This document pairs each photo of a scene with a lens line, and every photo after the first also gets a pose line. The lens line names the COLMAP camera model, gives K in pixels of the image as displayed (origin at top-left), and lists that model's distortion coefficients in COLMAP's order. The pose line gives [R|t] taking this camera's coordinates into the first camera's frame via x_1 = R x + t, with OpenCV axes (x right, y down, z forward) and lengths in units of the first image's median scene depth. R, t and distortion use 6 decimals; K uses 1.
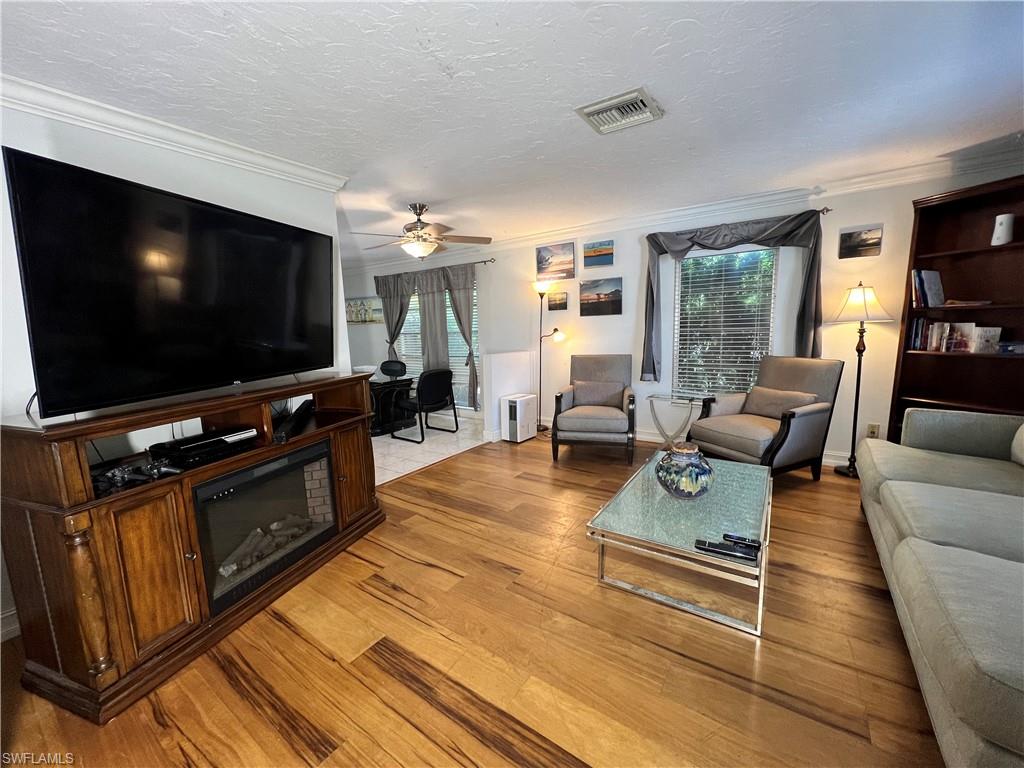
lens RADIAL K [[408.4, 0, 516.9], [0, 408.4, 388.2], [0, 0, 1]] dist [-0.002200, 0.000386]
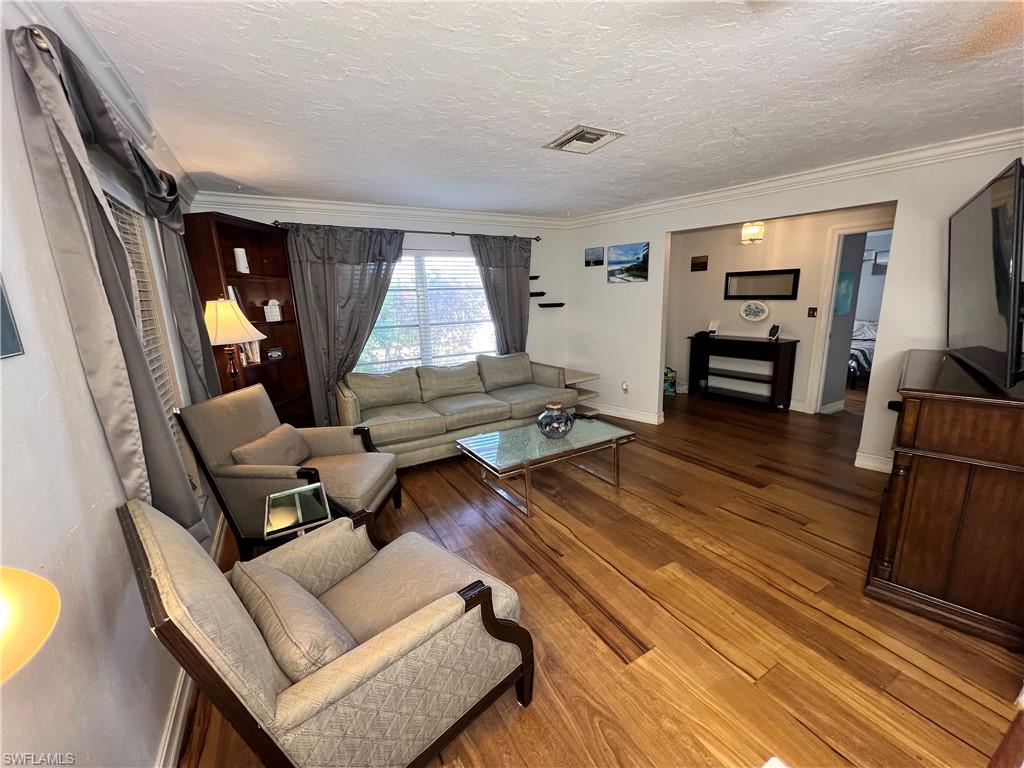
lens RADIAL K [[408.4, 0, 512.2], [0, 408.4, 382.2], [0, 0, 1]] dist [-0.002200, 0.000386]
pose [[-0.899379, -0.027383, 0.436312, -0.056500], [0.125225, 0.940079, 0.317129, -0.235380], [-0.418852, 0.339856, -0.842058, 1.288999]]
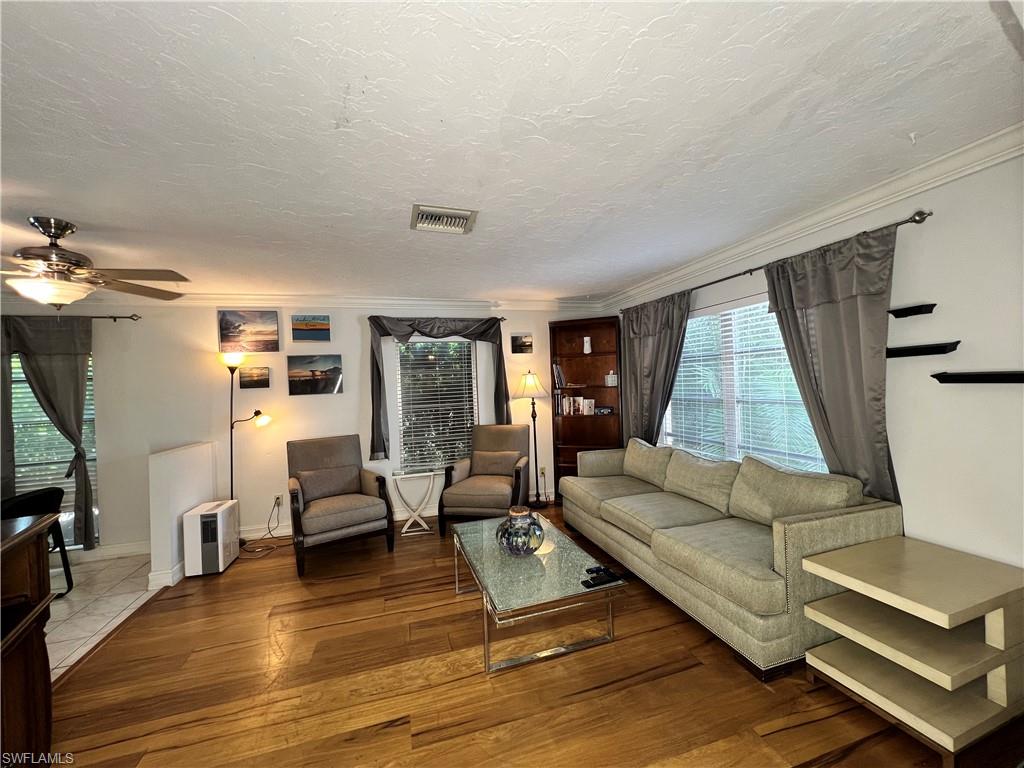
lens RADIAL K [[408.4, 0, 512.5], [0, 408.4, 386.8], [0, 0, 1]] dist [-0.002200, 0.000386]
pose [[0.620258, -0.000708, 0.784398, -0.289449], [0.139707, 0.984110, -0.109584, -0.043233], [-0.771856, 0.177556, 0.610501, 0.141640]]
